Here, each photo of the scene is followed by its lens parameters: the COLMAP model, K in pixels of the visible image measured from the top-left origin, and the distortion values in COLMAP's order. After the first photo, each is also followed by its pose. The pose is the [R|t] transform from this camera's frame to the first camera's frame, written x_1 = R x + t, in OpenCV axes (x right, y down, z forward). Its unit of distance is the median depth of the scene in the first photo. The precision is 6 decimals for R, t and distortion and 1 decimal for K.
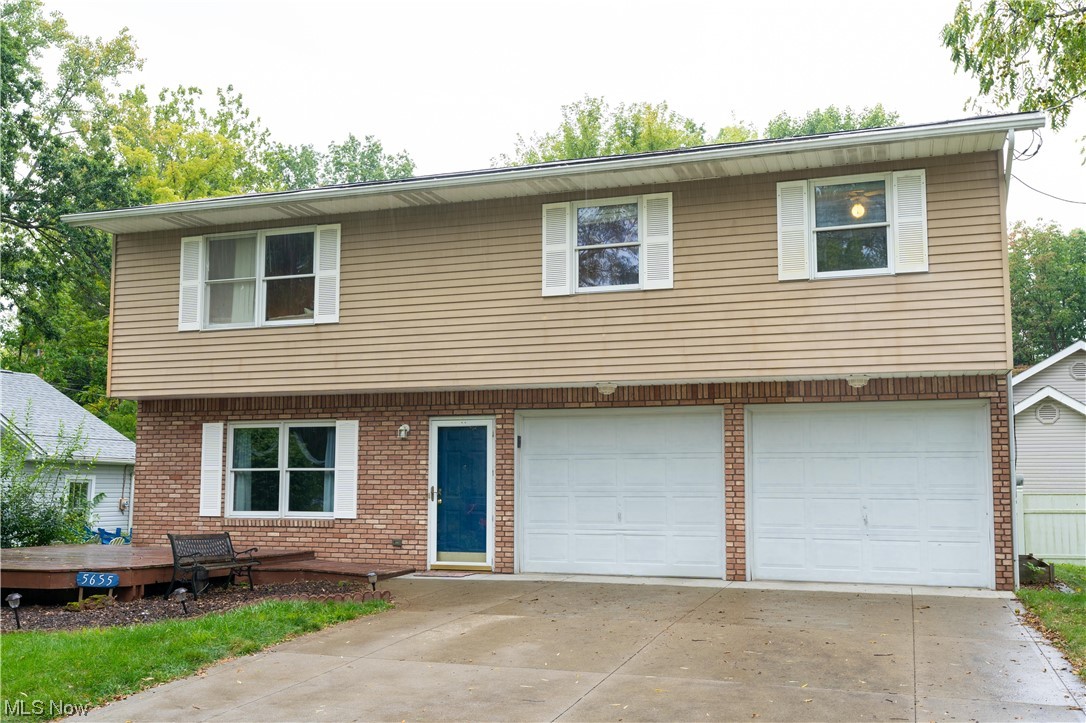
lens RADIAL K [[1108.4, 0, 540.9], [0, 1108.4, 380.5], [0, 0, 1]] dist [-0.001650, -0.002666]
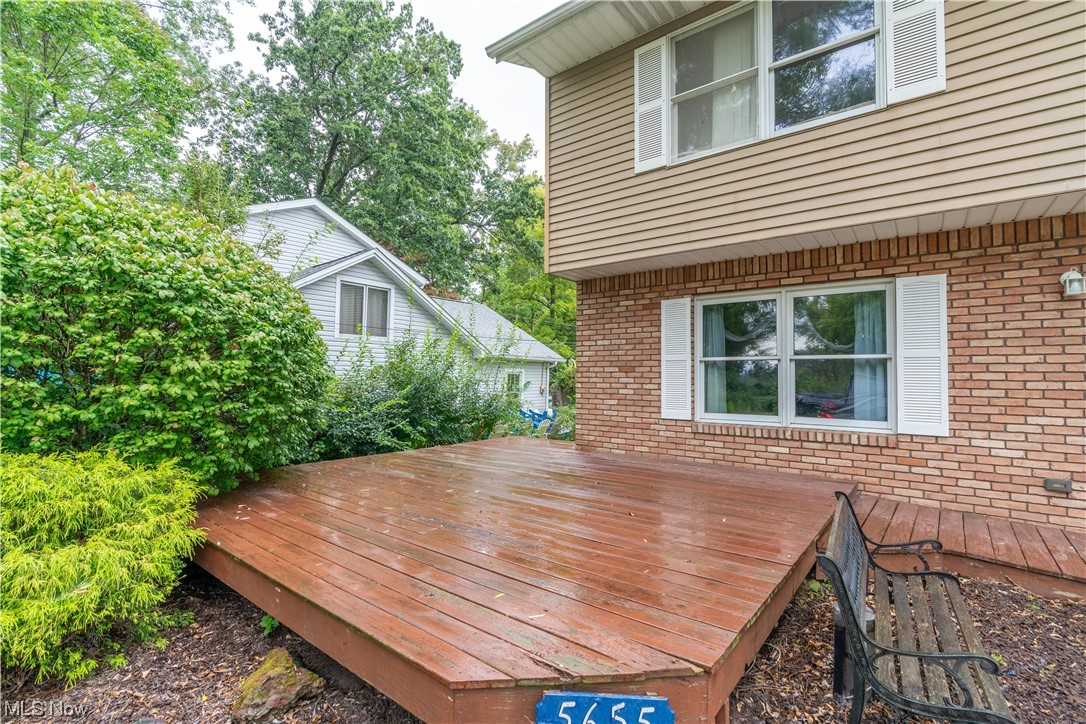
lens RADIAL K [[500.4, 0, 556.5], [0, 500.4, 360.5], [0, 0, 1]] dist [0.000689, 0.000177]
pose [[0.953985, -0.006486, -0.299784, -0.274897], [0.026128, 0.997761, 0.061559, 0.058349], [0.298713, -0.066559, 0.952019, 0.648942]]
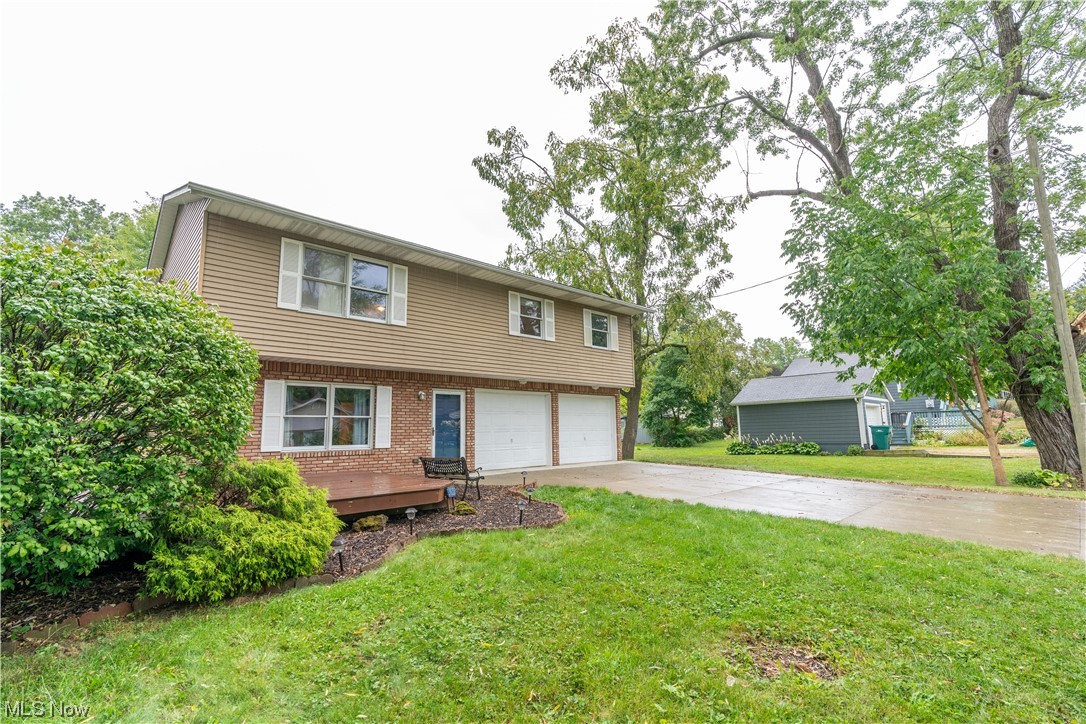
lens RADIAL K [[500.4, 0, 556.5], [0, 500.4, 360.5], [0, 0, 1]] dist [0.000689, 0.000177]
pose [[0.423449, 0.117809, 0.898227, -0.700489], [-0.071163, 0.992770, -0.096661, 0.049687], [-0.903120, -0.022990, 0.428771, 0.451638]]
